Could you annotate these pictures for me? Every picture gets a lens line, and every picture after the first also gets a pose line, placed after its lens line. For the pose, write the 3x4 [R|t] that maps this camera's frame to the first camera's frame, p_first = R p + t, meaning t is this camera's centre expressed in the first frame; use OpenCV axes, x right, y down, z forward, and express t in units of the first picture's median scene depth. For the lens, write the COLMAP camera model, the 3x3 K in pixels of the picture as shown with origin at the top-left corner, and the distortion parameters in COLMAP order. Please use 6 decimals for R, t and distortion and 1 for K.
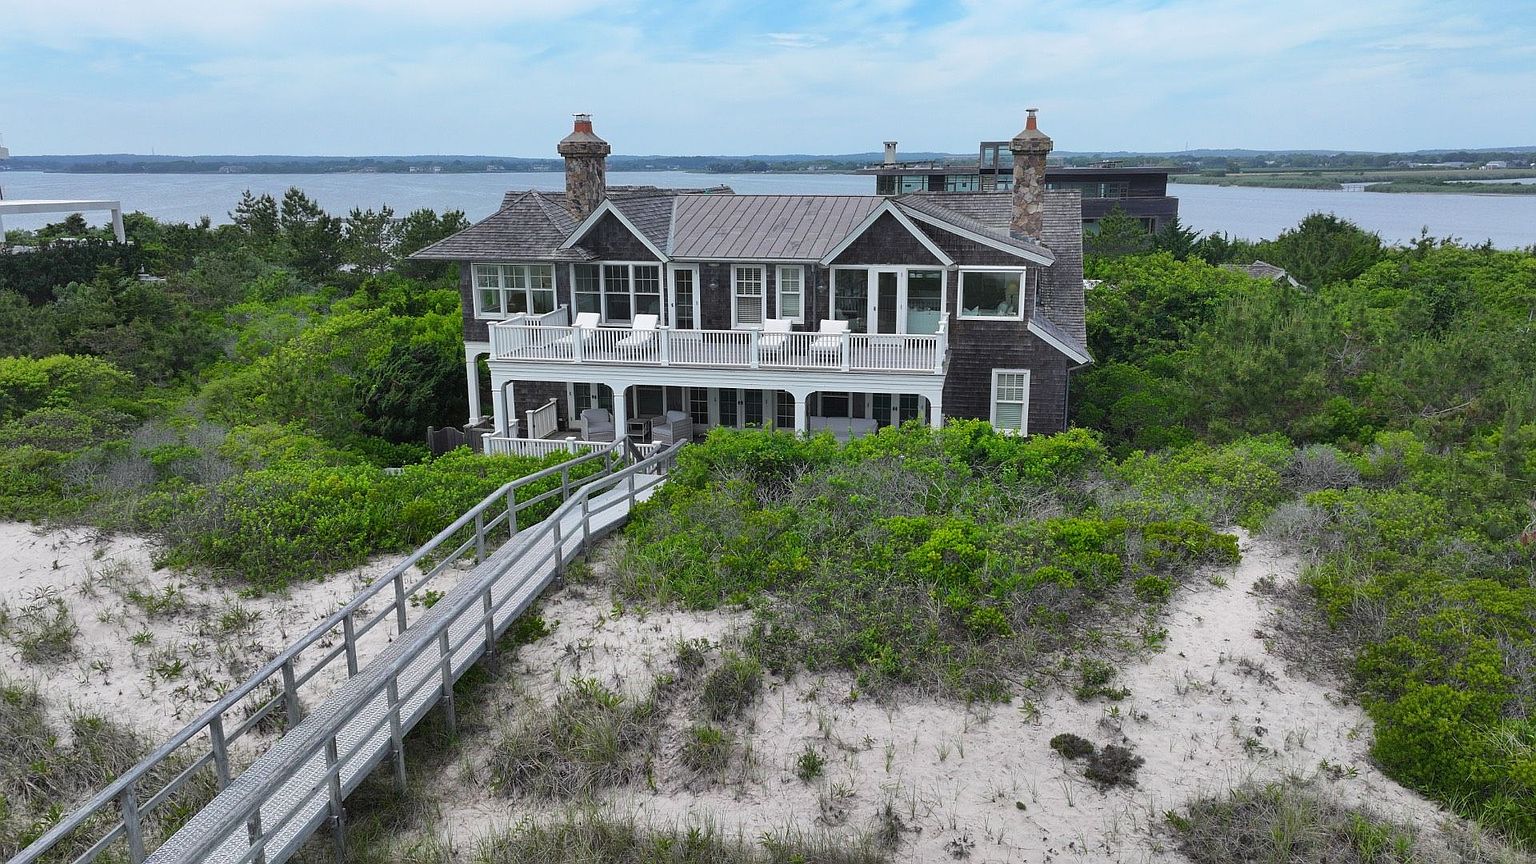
lens RADIAL K [[1062.8, 0, 768.0], [0, 1062.8, 432.0], [0, 0, 1]] dist [0.007645, 0.007613]
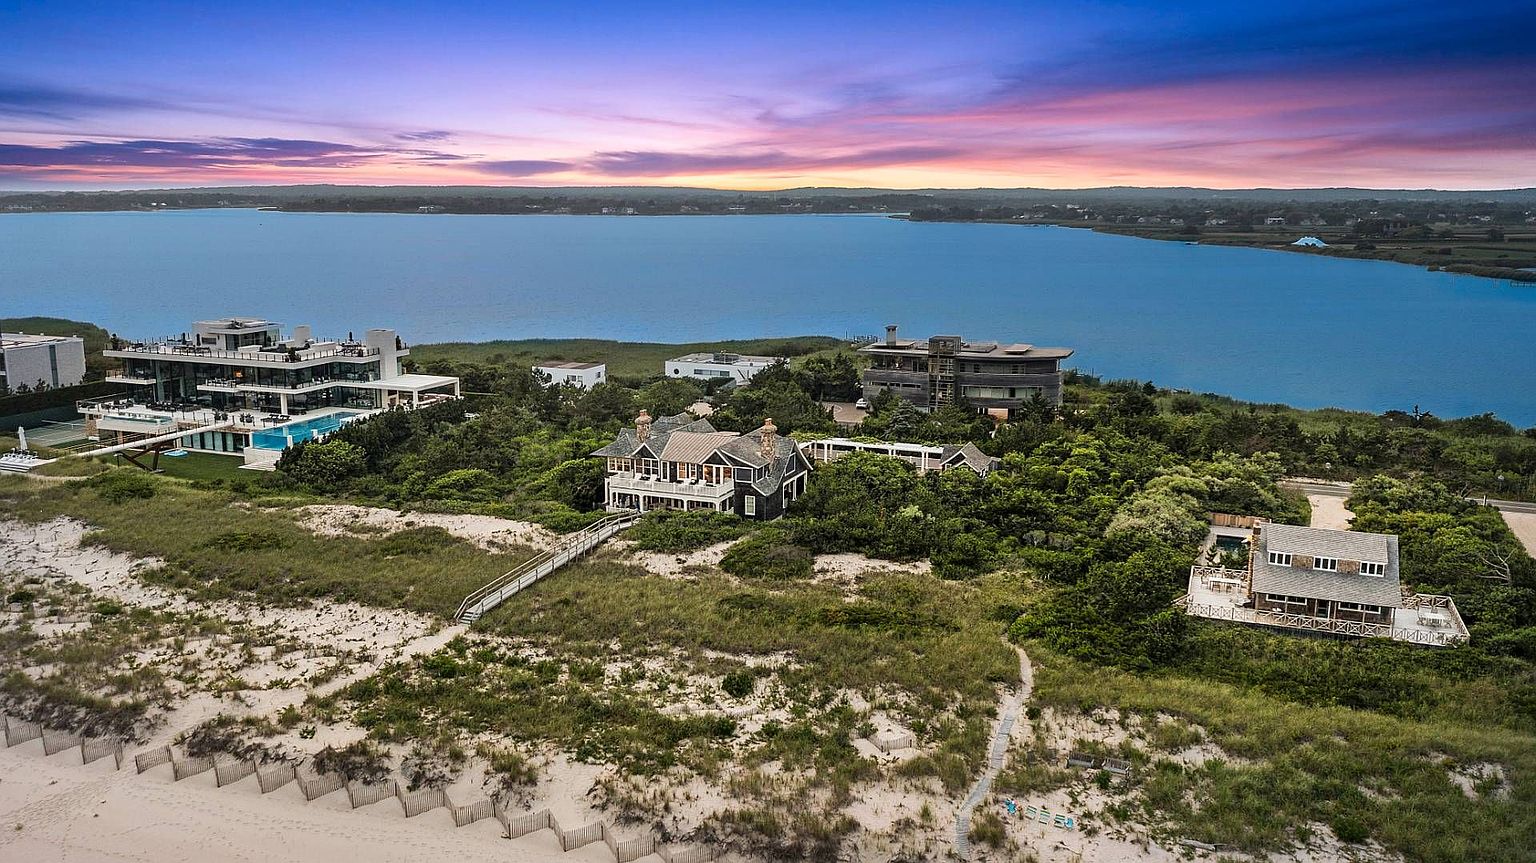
lens RADIAL K [[1226.6, 0, 768.0], [0, 1226.6, 431.5], [0, 0, 1]] dist [-0.027586, 0.004896]
pose [[0.982977, 0.041705, -0.178934, 1.008403], [-0.051334, 0.997453, -0.049520, -0.072595], [0.176413, 0.057862, 0.982614, -3.024010]]
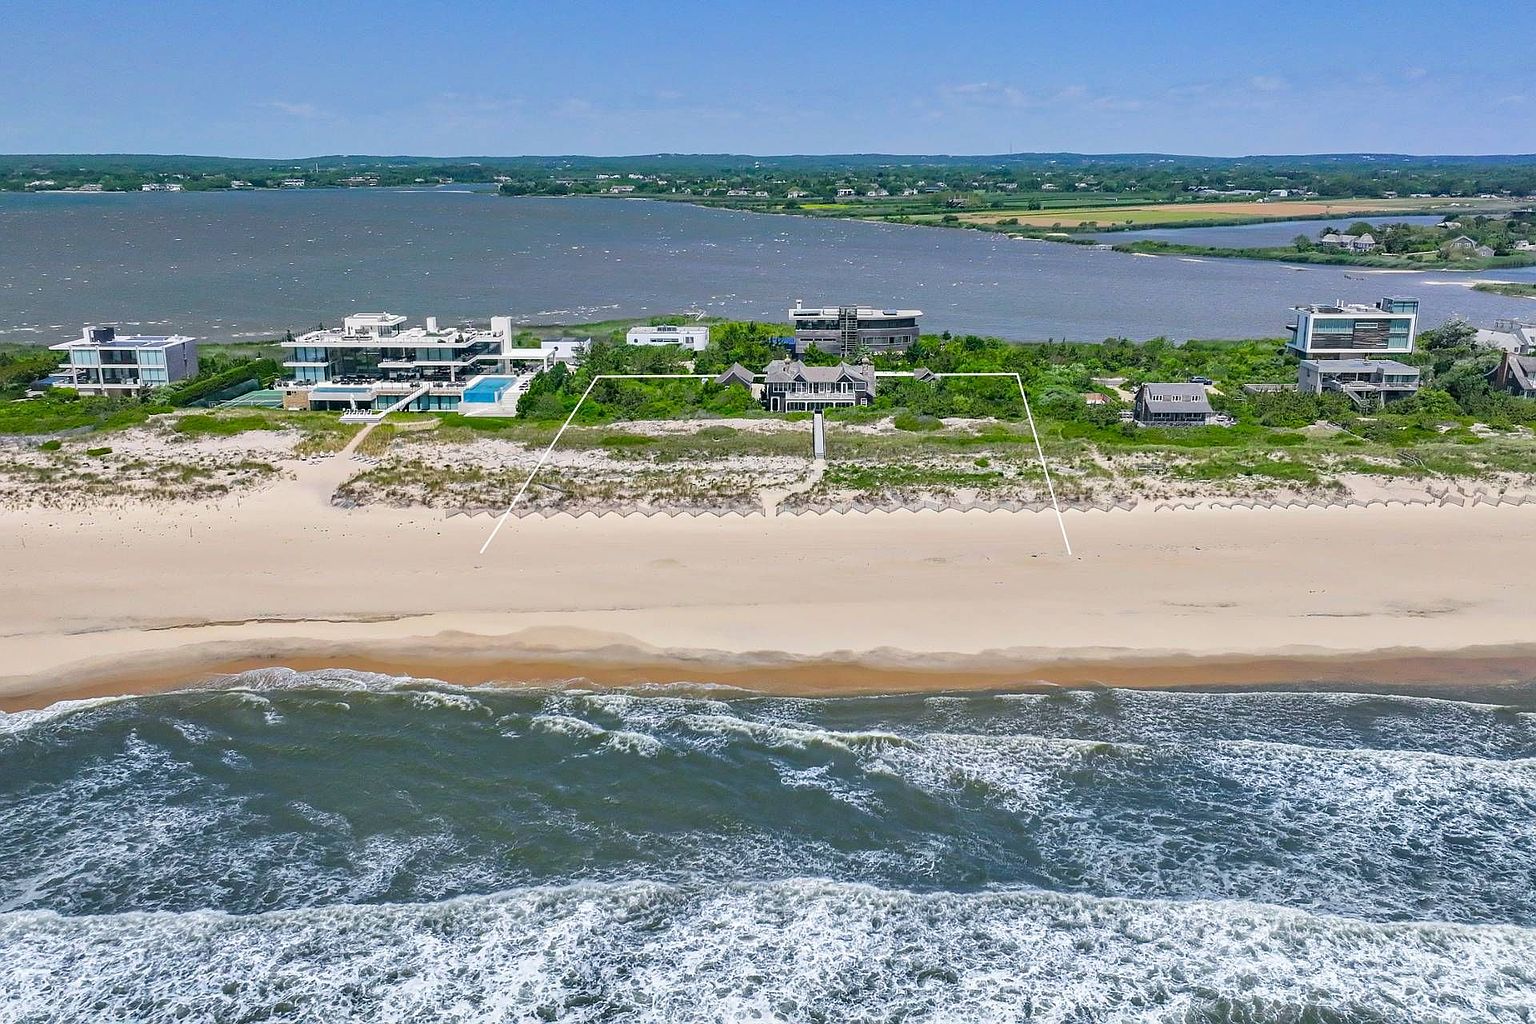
lens RADIAL K [[1266.7, 0, 768.0], [0, 1266.7, 512.0], [0, 0, 1]] dist [-0.001261, -0.000204]
pose [[0.984427, -0.042729, 0.170521, -1.643094], [0.038585, 0.998876, 0.027540, 0.386112], [-0.171506, -0.020532, 0.984969, -6.325611]]
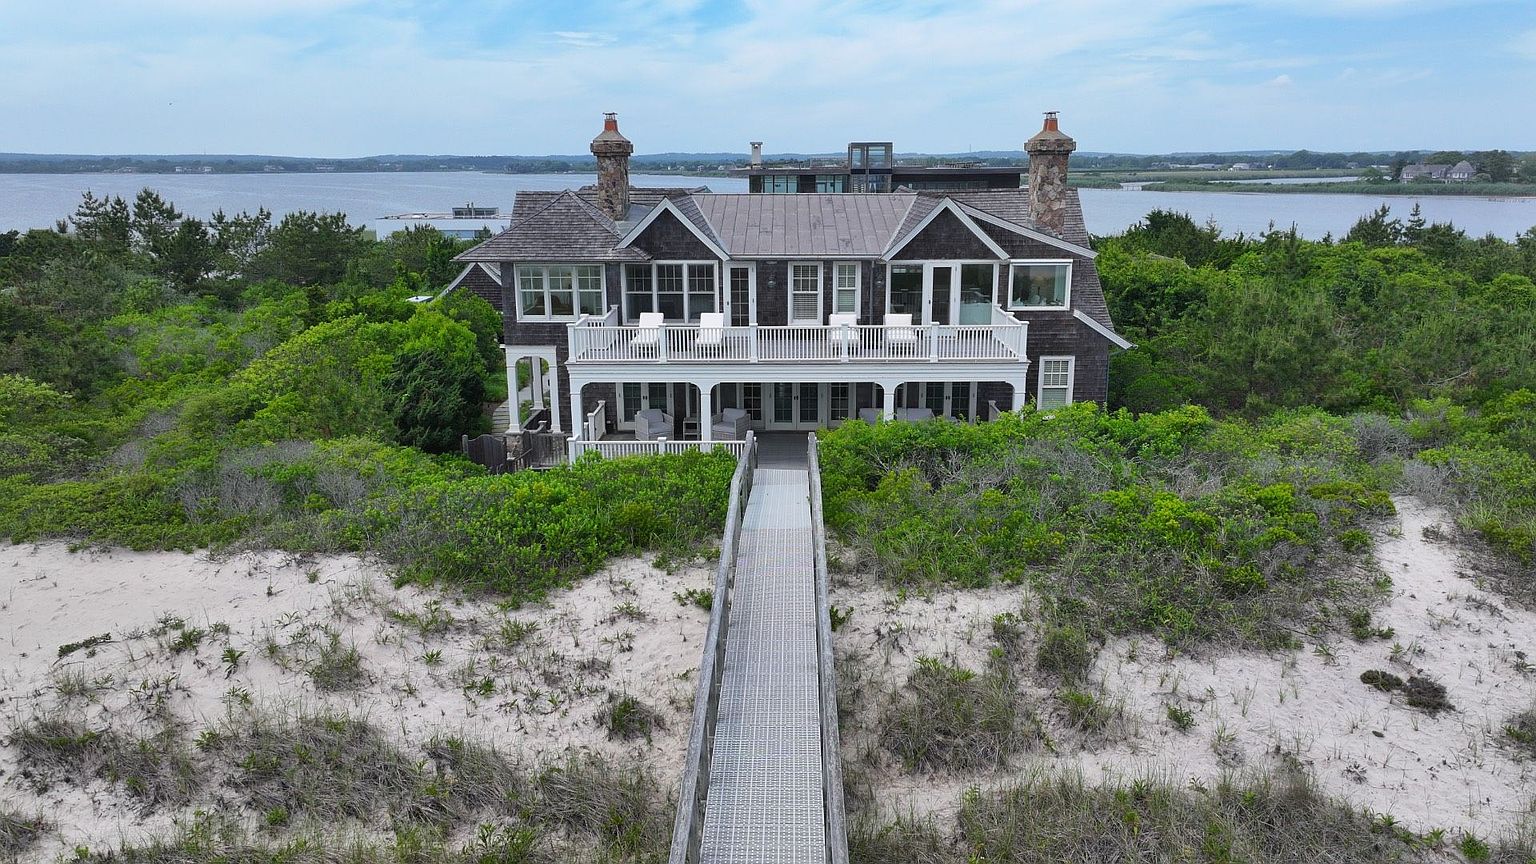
lens RADIAL K [[1062.8, 0, 768.0], [0, 1062.8, 432.0], [0, 0, 1]] dist [0.007645, 0.007613]
pose [[0.983433, -0.043587, 0.175951, -0.245806], [0.043661, 0.999040, 0.003455, 0.000652], [-0.175933, 0.004284, 0.984393, 0.002744]]
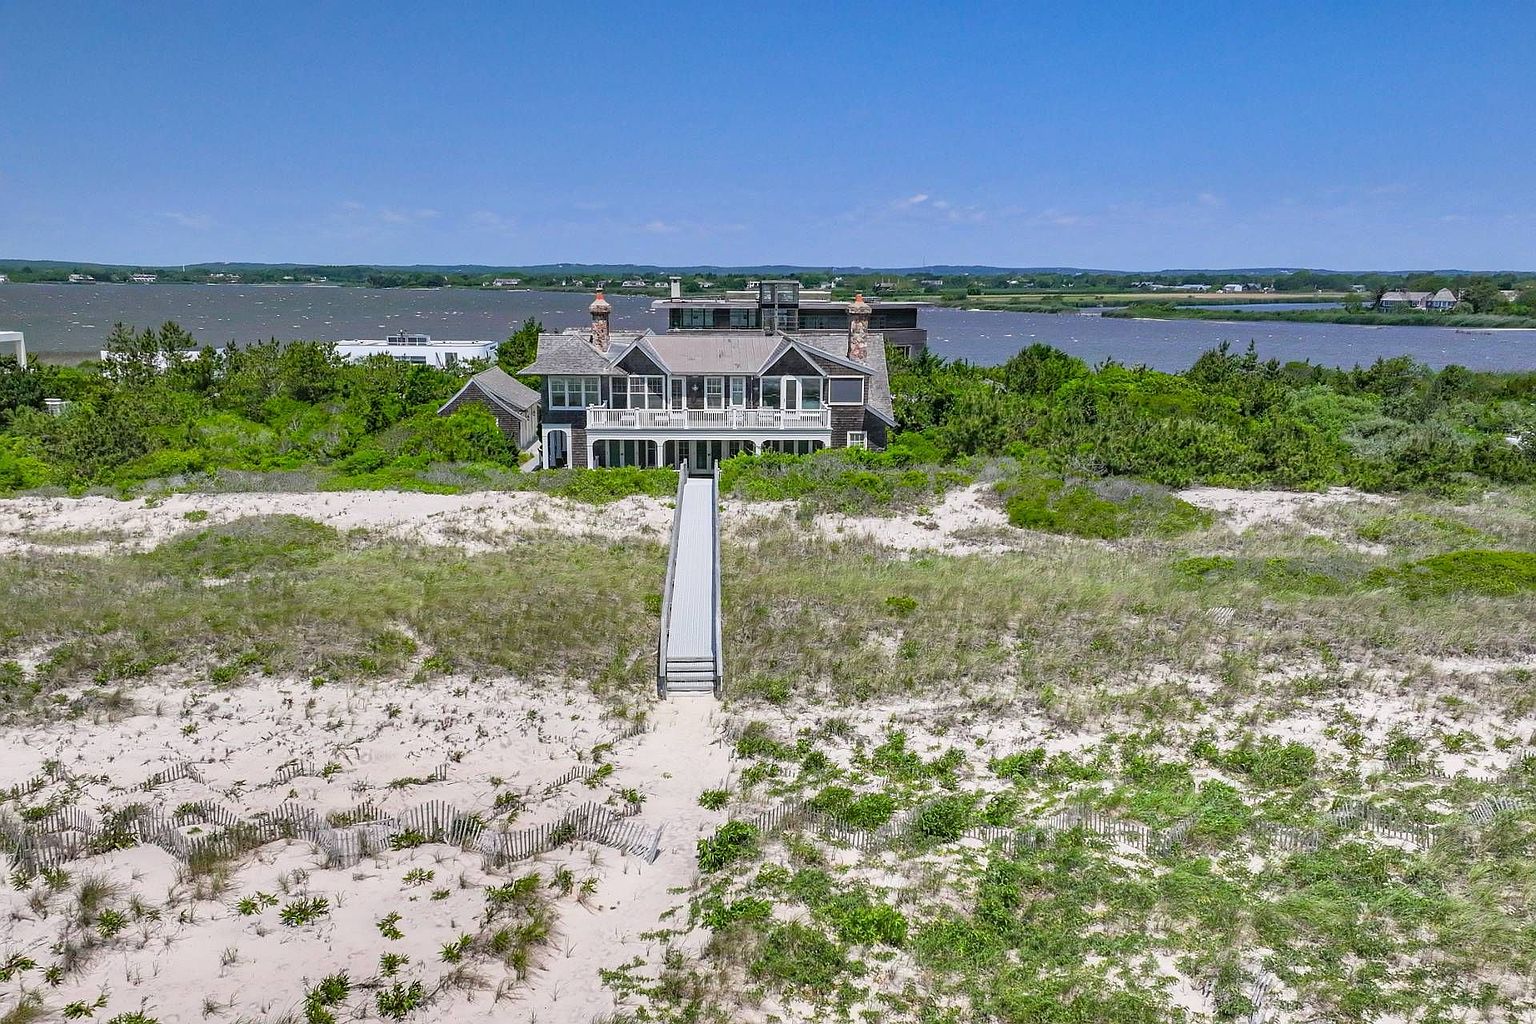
lens RADIAL K [[1317.4, 0, 737.0], [0, 1317.4, 512.3], [0, 0, 1]] dist [-0.003584, -0.002196]
pose [[0.975180, -0.028428, 0.219582, -0.489977], [0.043542, 0.996980, -0.064299, 0.222564], [-0.217091, 0.072264, 0.973473, -1.197505]]
